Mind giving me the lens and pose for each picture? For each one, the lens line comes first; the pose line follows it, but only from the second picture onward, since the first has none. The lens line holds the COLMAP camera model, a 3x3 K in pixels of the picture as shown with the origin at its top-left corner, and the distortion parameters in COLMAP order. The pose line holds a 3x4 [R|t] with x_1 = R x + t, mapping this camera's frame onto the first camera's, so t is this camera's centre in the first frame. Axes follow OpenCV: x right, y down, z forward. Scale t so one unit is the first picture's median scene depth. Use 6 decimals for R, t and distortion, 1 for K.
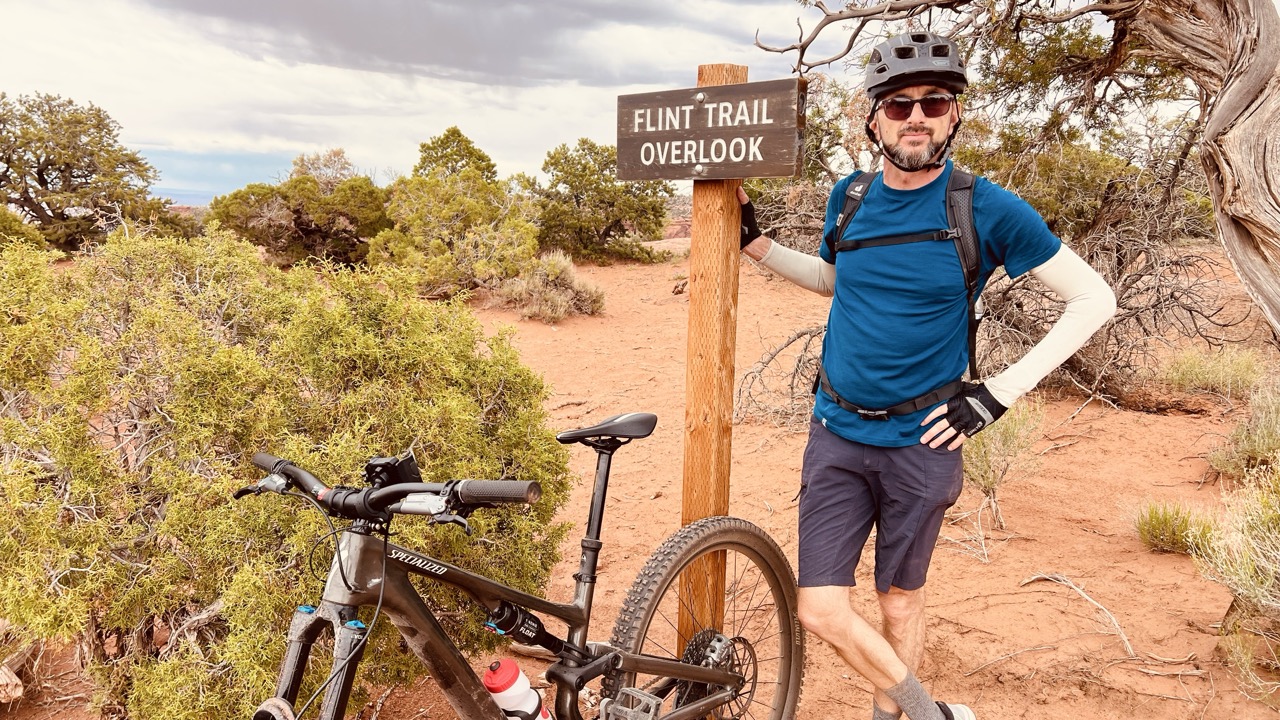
lens RADIAL K [[999.7, 0, 636.8], [0, 999.7, 374.1], [0, 0, 1]] dist [0.043917, -0.076965]
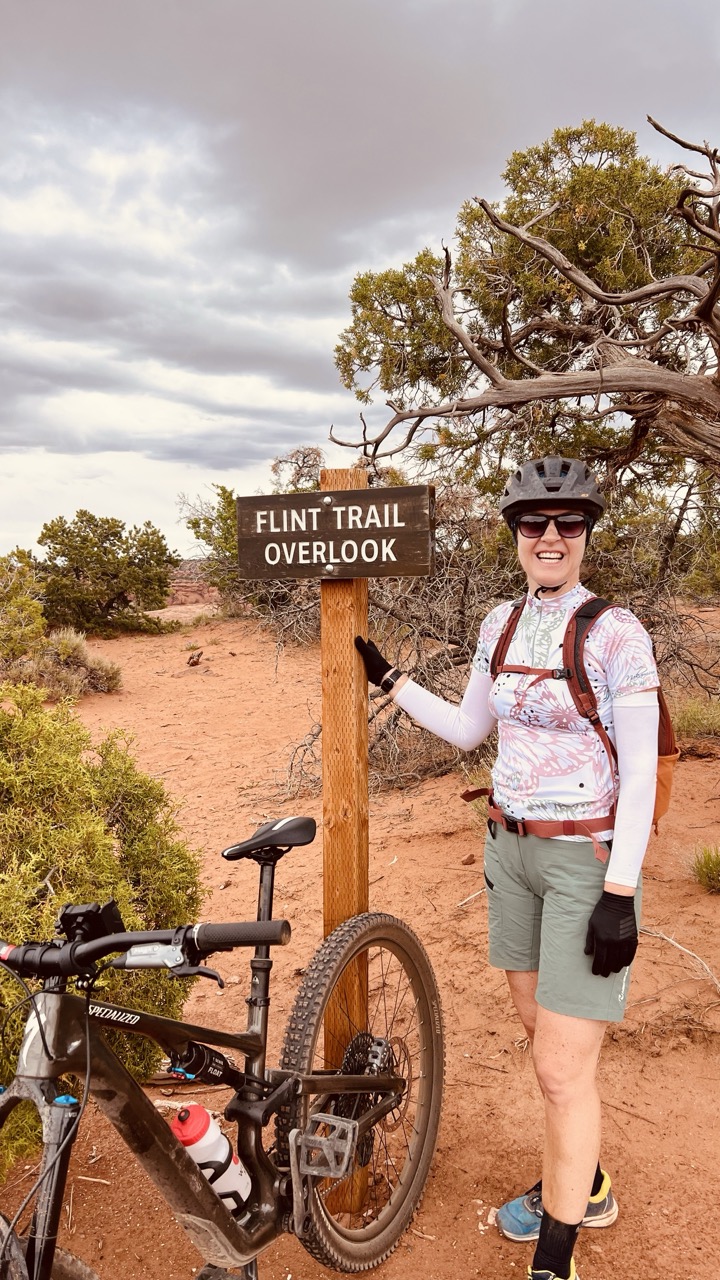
lens RADIAL K [[999.7, 0, 360.2], [0, 999.7, 629.6], [0, 0, 1]] dist [0.043917, -0.076965]
pose [[0.967011, -0.044034, 0.250901, -0.159739], [0.068957, 0.993422, -0.091422, -0.046505], [-0.245225, 0.105707, 0.963686, 0.017257]]
